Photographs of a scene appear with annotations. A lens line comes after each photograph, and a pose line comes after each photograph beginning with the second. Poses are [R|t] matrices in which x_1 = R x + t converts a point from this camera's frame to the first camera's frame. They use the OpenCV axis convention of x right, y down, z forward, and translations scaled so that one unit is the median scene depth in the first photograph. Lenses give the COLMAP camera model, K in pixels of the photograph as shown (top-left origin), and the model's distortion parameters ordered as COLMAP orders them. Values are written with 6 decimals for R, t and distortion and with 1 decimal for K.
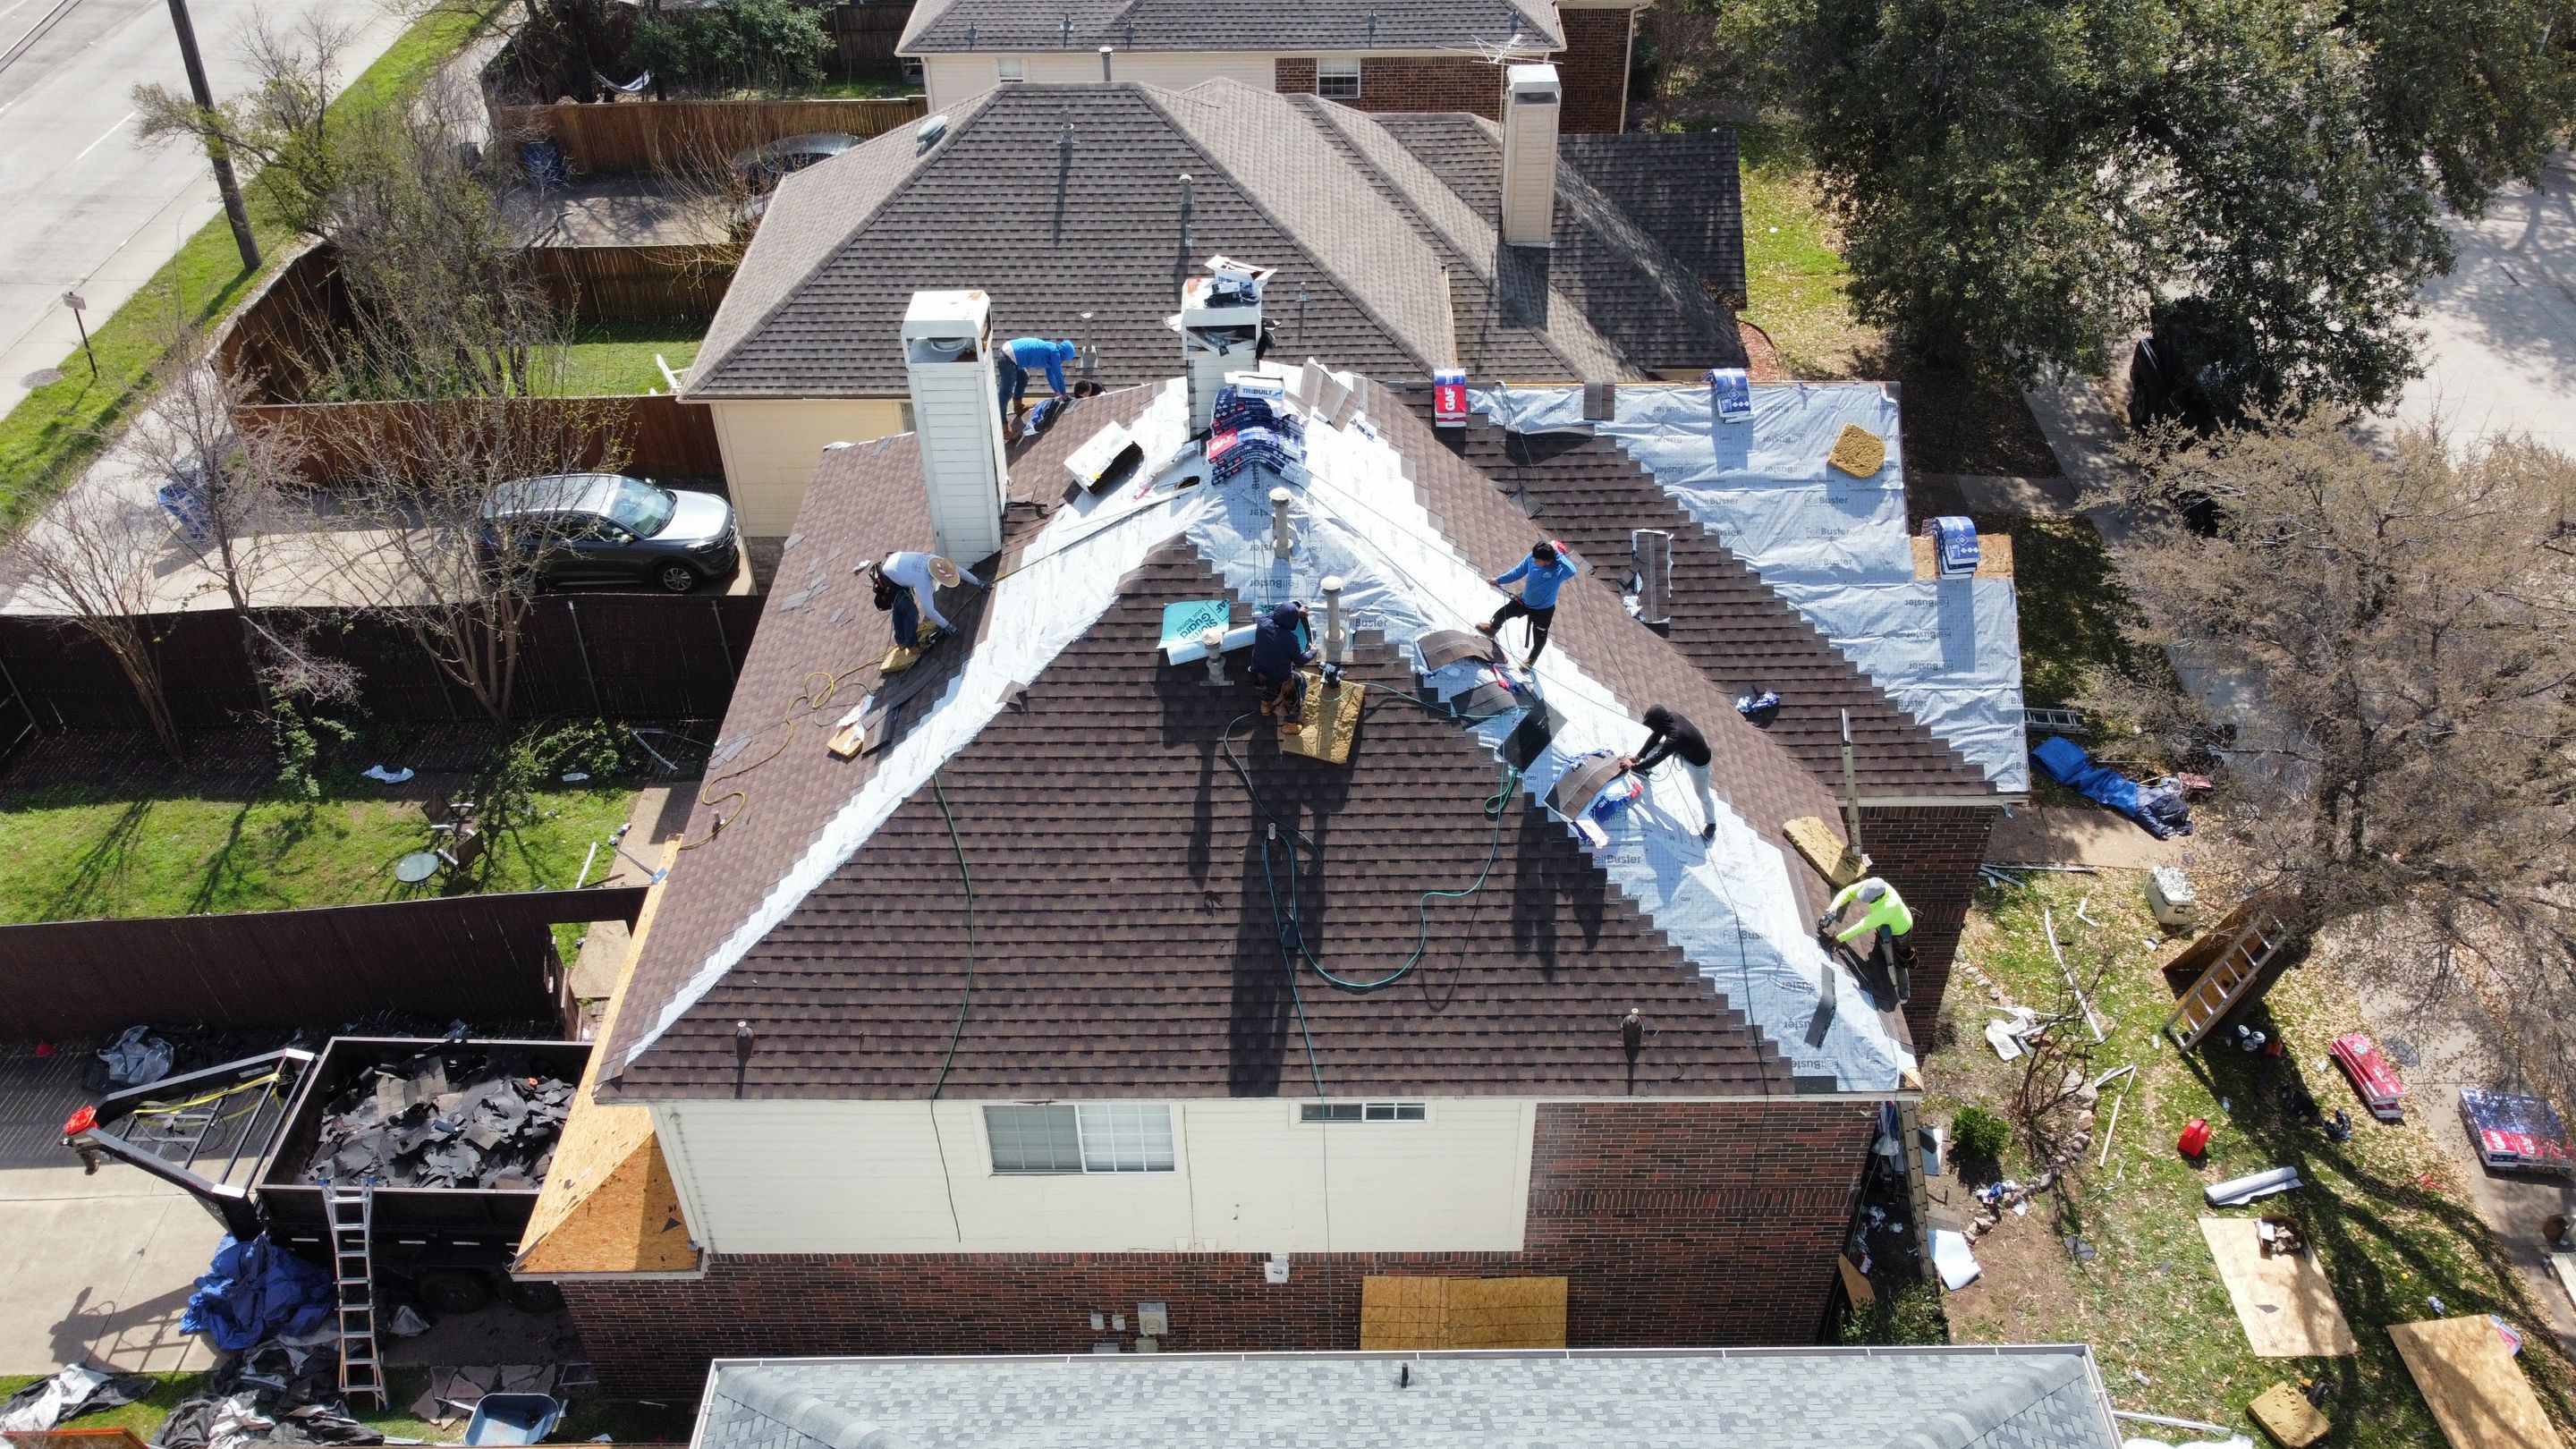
lens RADIAL K [[1938.0, 0, 1284.8], [0, 1938.0, 734.0], [0, 0, 1]] dist [-0.002974, 0.000411]
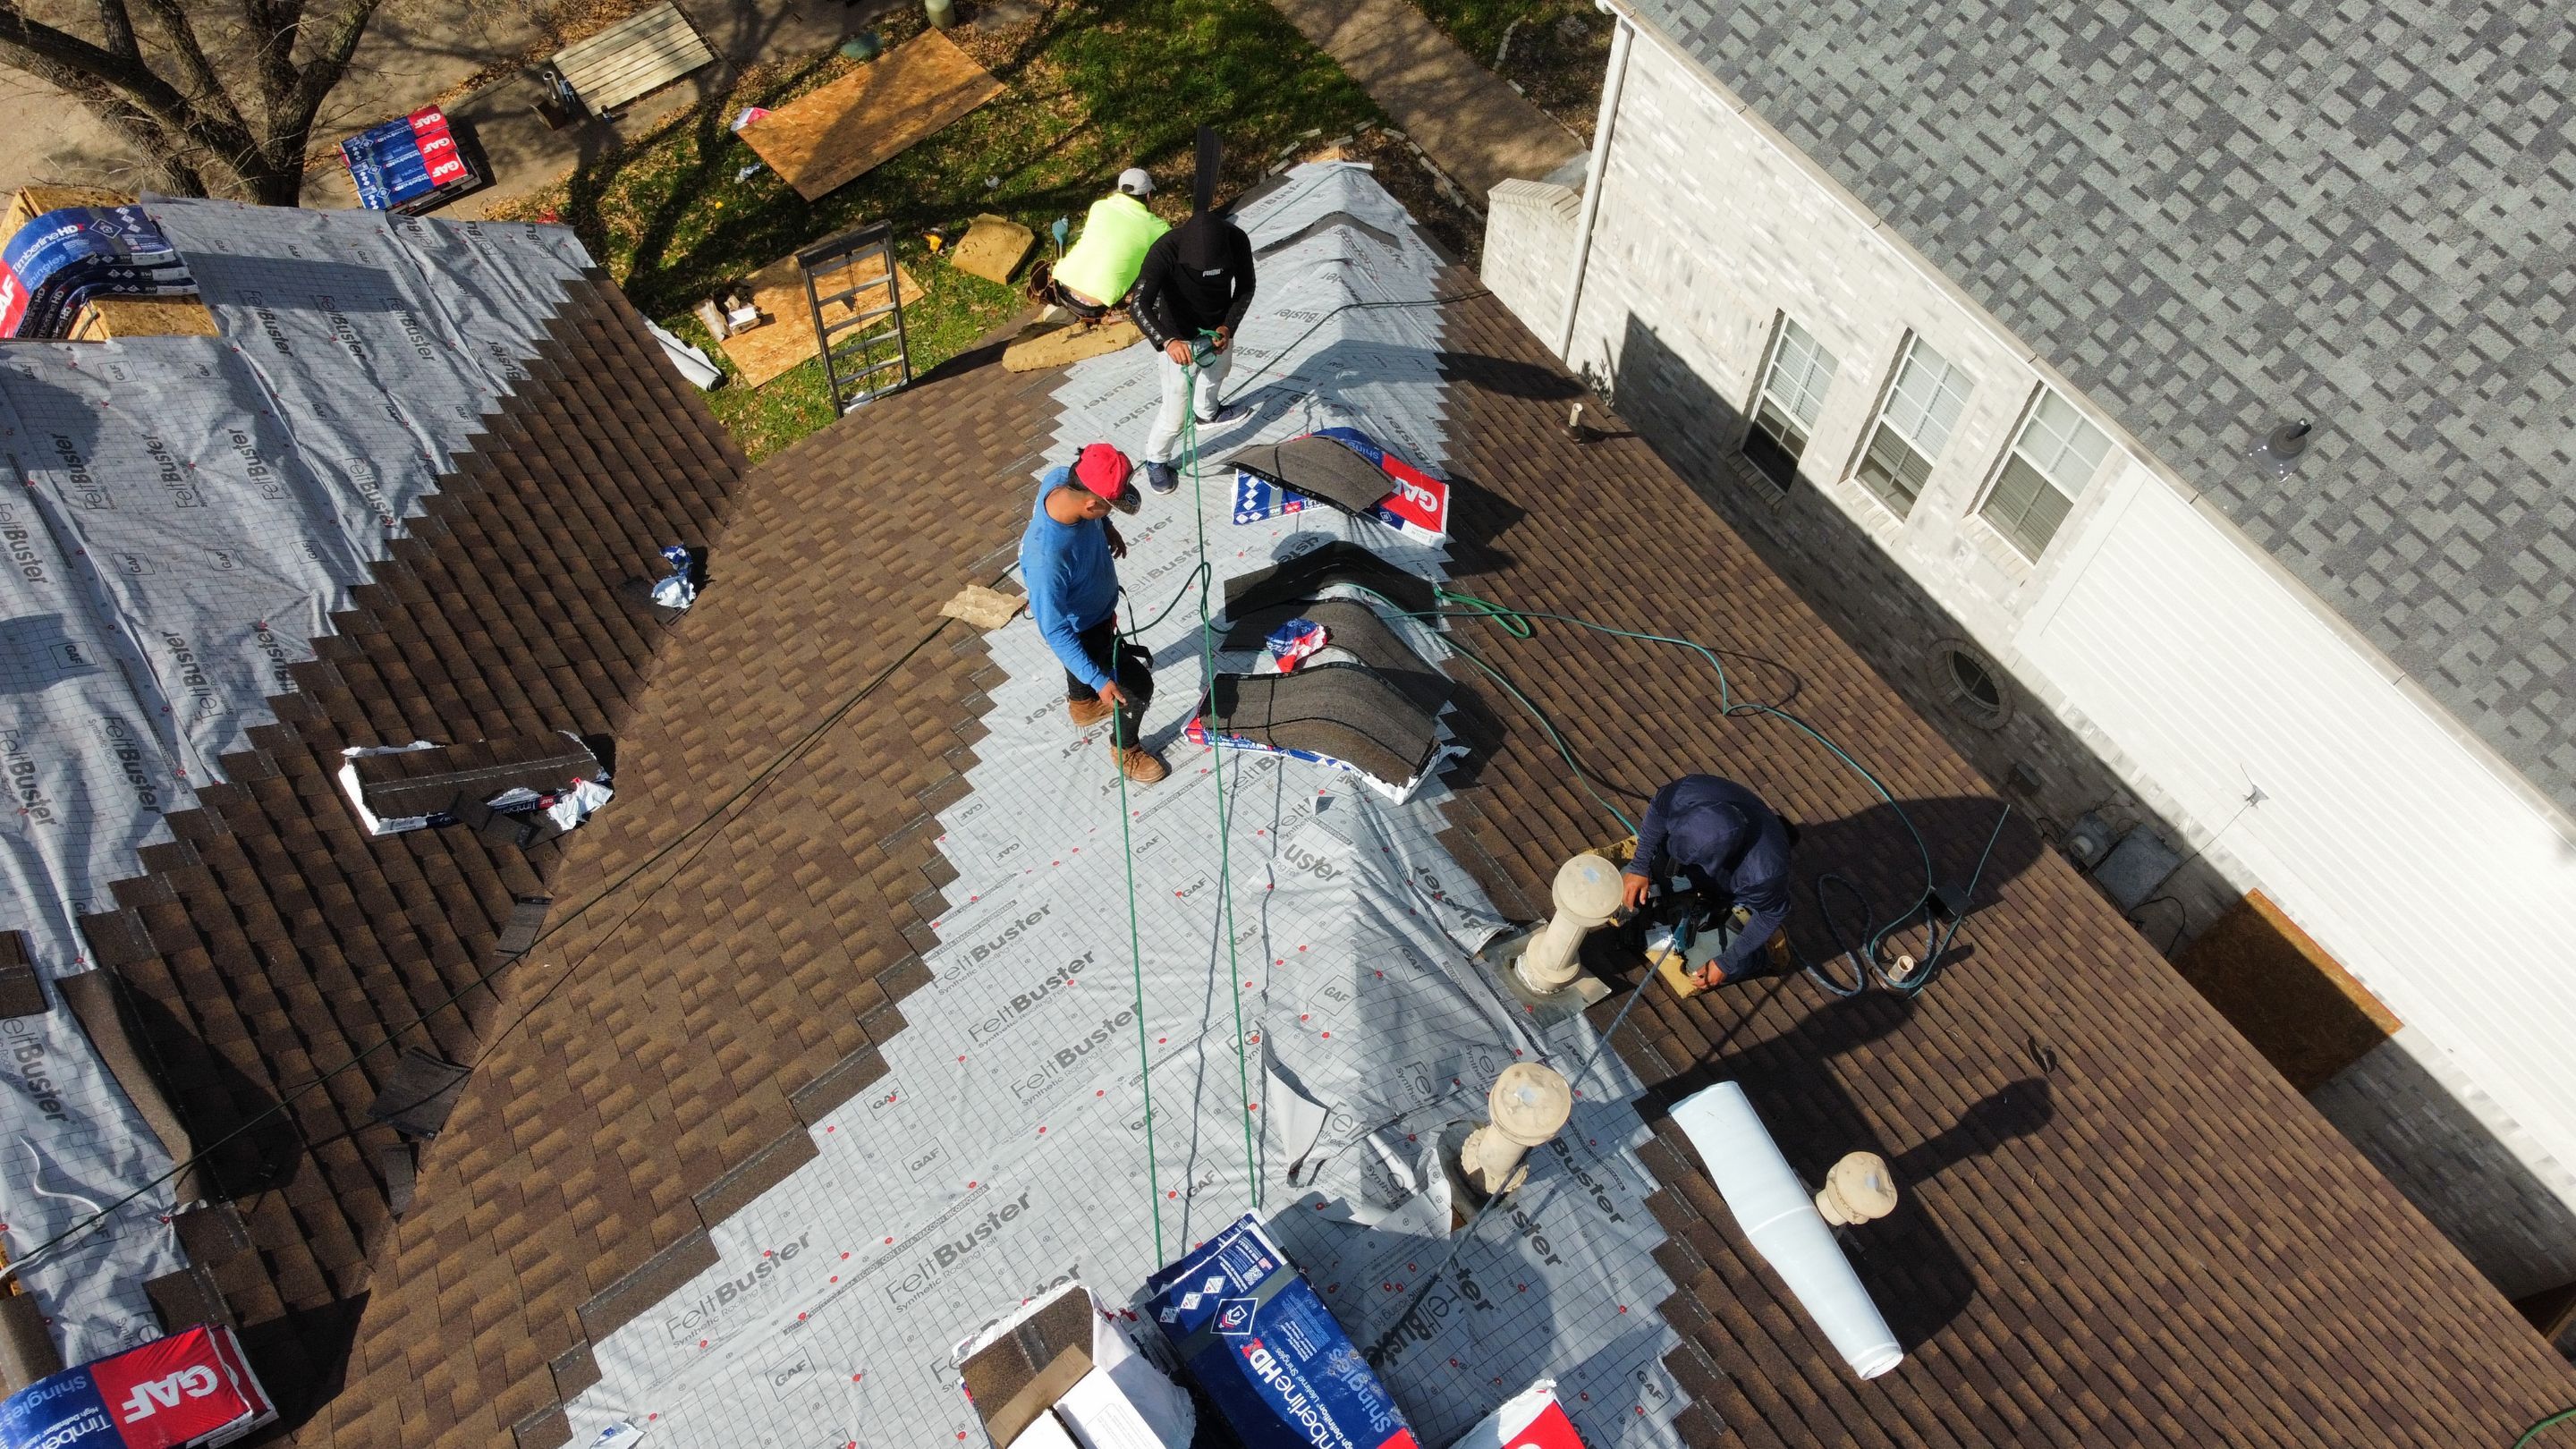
lens RADIAL K [[1938.0, 0, 1284.1], [0, 1938.0, 719.1], [0, 0, 1]] dist [-0.002974, 0.000411]
pose [[-0.598097, -0.707911, 0.375688, -0.038332], [0.516840, 0.017560, 0.855902, -0.320101], [-0.612500, 0.706083, 0.355374, 0.750777]]
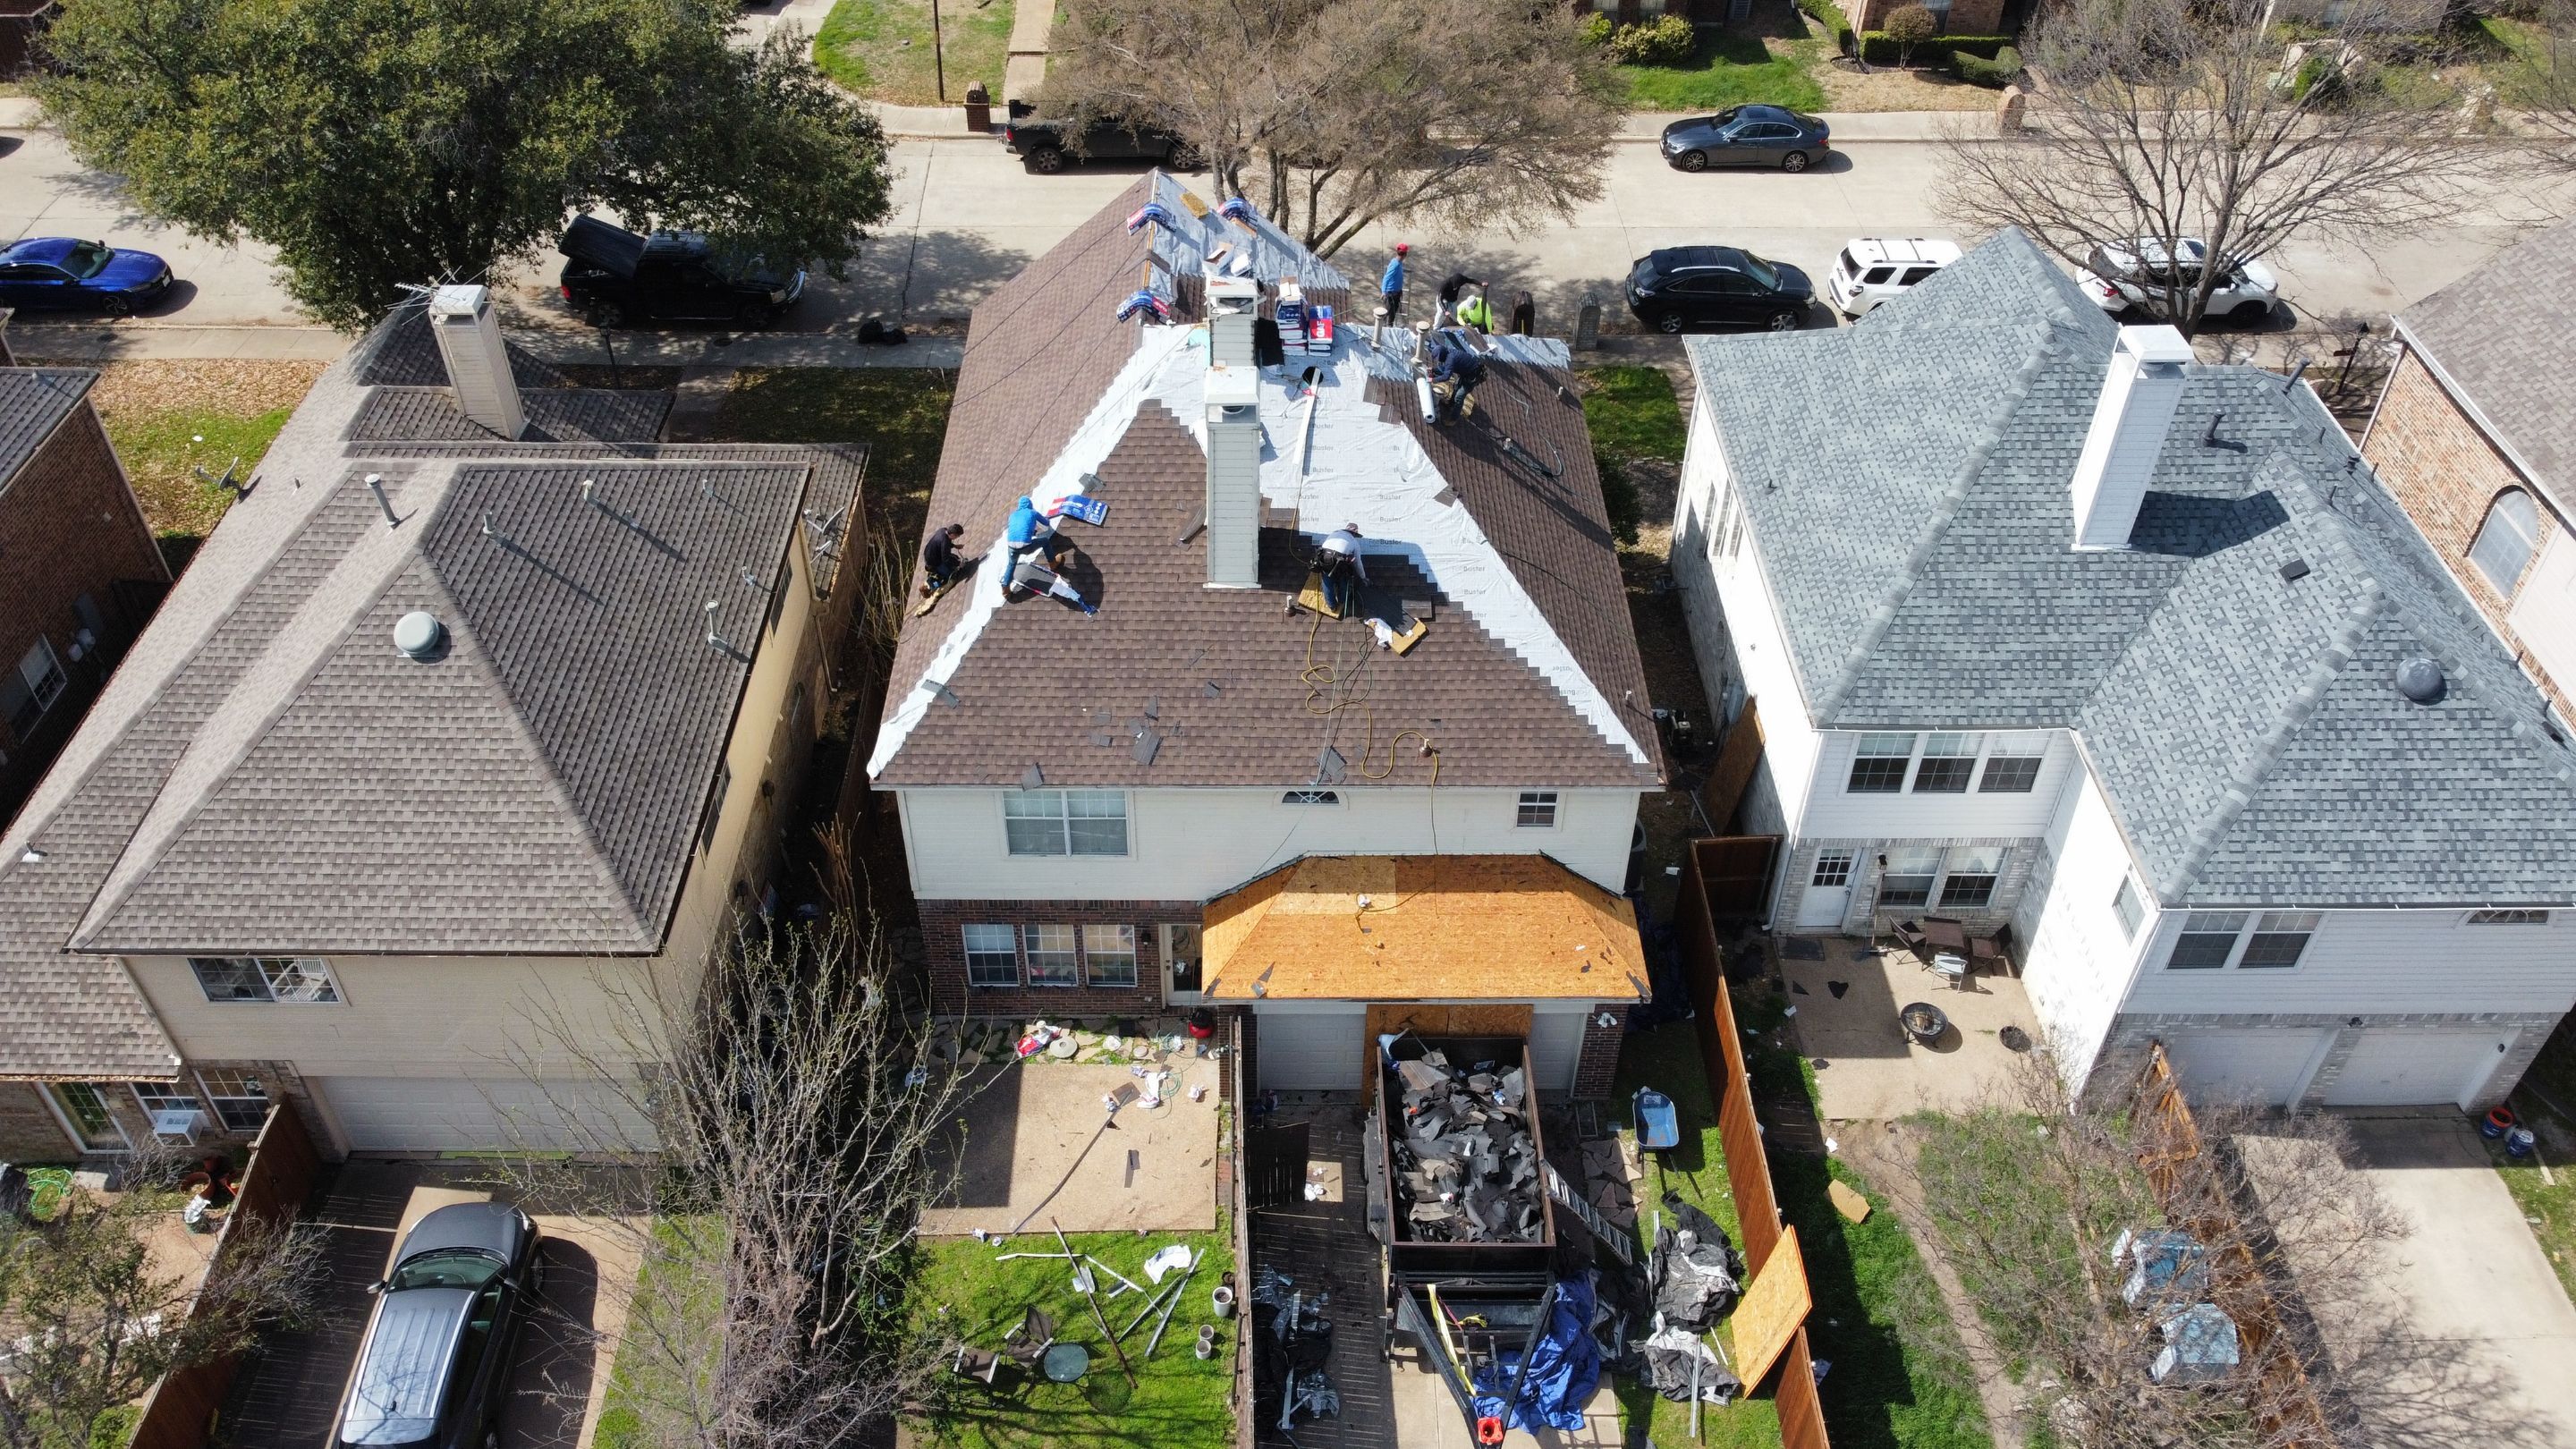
lens RADIAL K [[1938.0, 0, 1282.8], [0, 1938.0, 720.2], [0, 0, 1]] dist [-0.002974, 0.000411]
pose [[-0.011611, -0.655011, 0.755530, -1.232917], [0.631184, 0.581226, 0.513598, -0.688292], [-0.775546, 0.482842, 0.406684, 0.483850]]
